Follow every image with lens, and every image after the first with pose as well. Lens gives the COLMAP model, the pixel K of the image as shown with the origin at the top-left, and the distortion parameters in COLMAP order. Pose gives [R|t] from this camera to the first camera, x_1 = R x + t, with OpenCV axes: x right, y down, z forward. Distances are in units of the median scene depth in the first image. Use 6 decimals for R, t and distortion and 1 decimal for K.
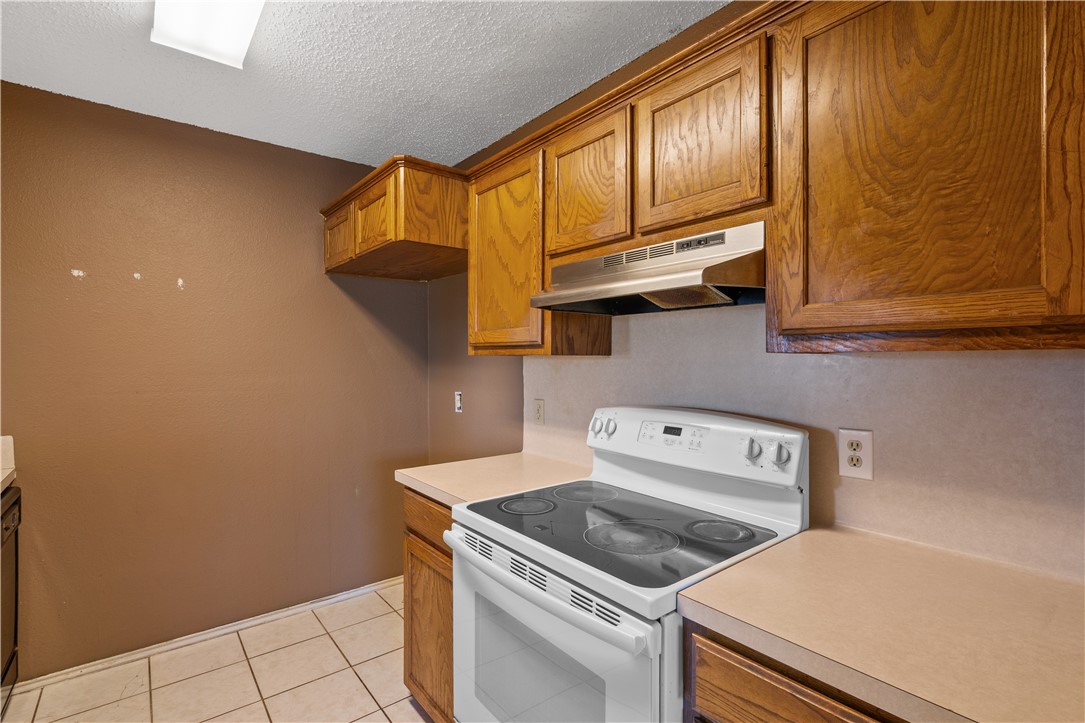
lens RADIAL K [[506.8, 0, 545.9], [0, 506.8, 360.3], [0, 0, 1]] dist [-0.004065, -0.001864]
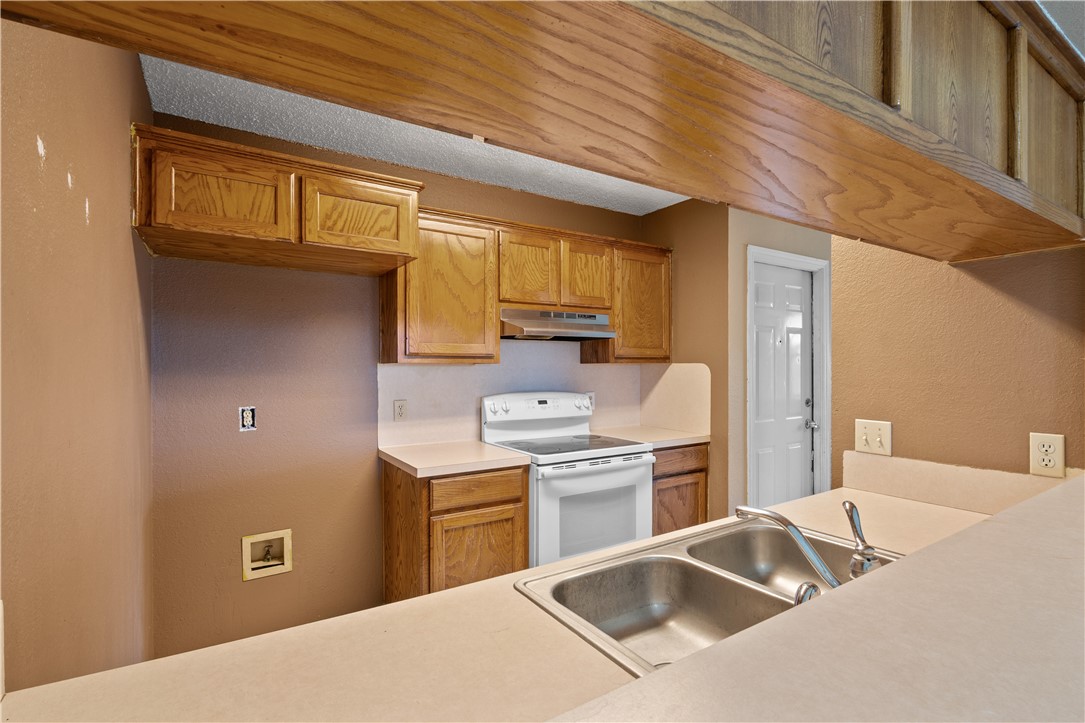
lens RADIAL K [[506.8, 0, 545.2], [0, 506.8, 363.3], [0, 0, 1]] dist [-0.004065, -0.001864]
pose [[0.112101, 0.005745, 0.993680, -1.585361], [0.007239, 0.999952, -0.006598, 0.000255], [-0.993670, 0.007933, 0.112054, 0.709608]]
